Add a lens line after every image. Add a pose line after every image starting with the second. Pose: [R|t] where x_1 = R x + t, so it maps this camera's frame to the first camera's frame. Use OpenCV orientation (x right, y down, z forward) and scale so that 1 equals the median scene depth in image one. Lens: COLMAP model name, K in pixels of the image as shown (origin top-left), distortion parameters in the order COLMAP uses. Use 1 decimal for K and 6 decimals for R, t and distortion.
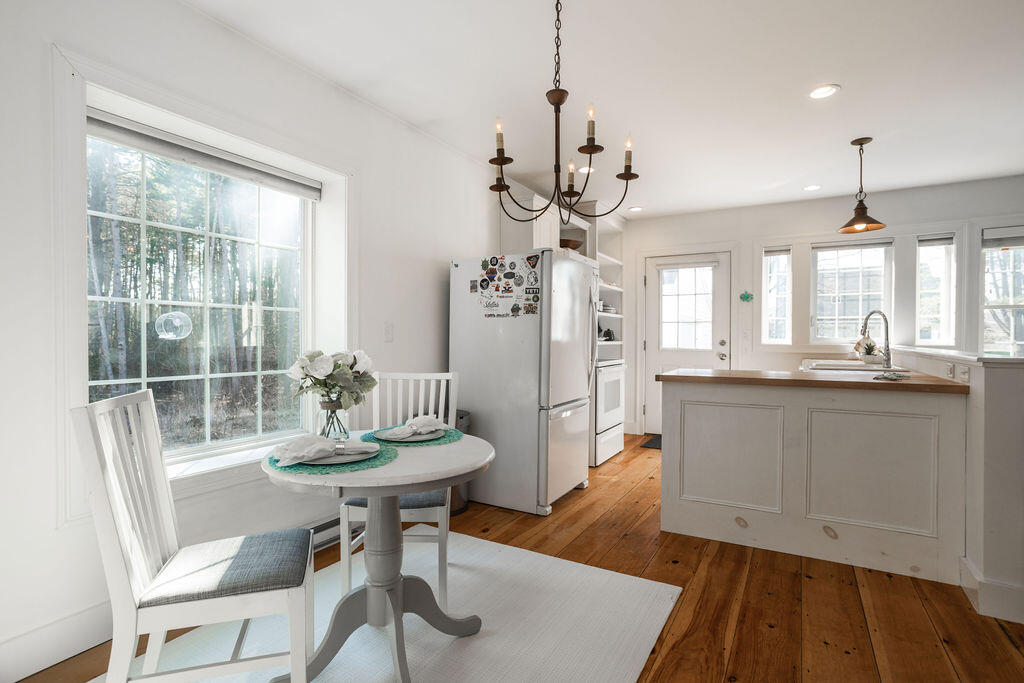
lens RADIAL K [[517.1, 0, 515.3], [0, 517.1, 345.6], [0, 0, 1]] dist [0.004605, 0.002673]
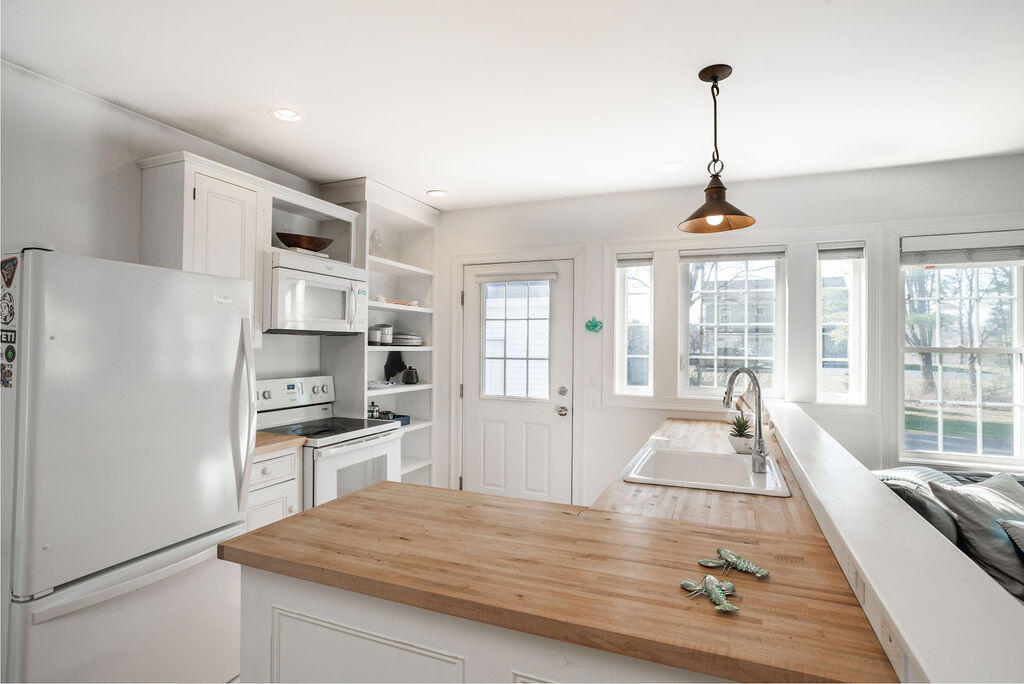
lens RADIAL K [[530.3, 0, 504.5], [0, 530.3, 336.2], [0, 0, 1]] dist [-0.033615, -0.000349]
pose [[0.995197, 0.008914, 0.097486, 0.268502], [-0.006052, 0.999543, -0.029615, -0.060023], [-0.097705, 0.028883, 0.994796, 0.320916]]
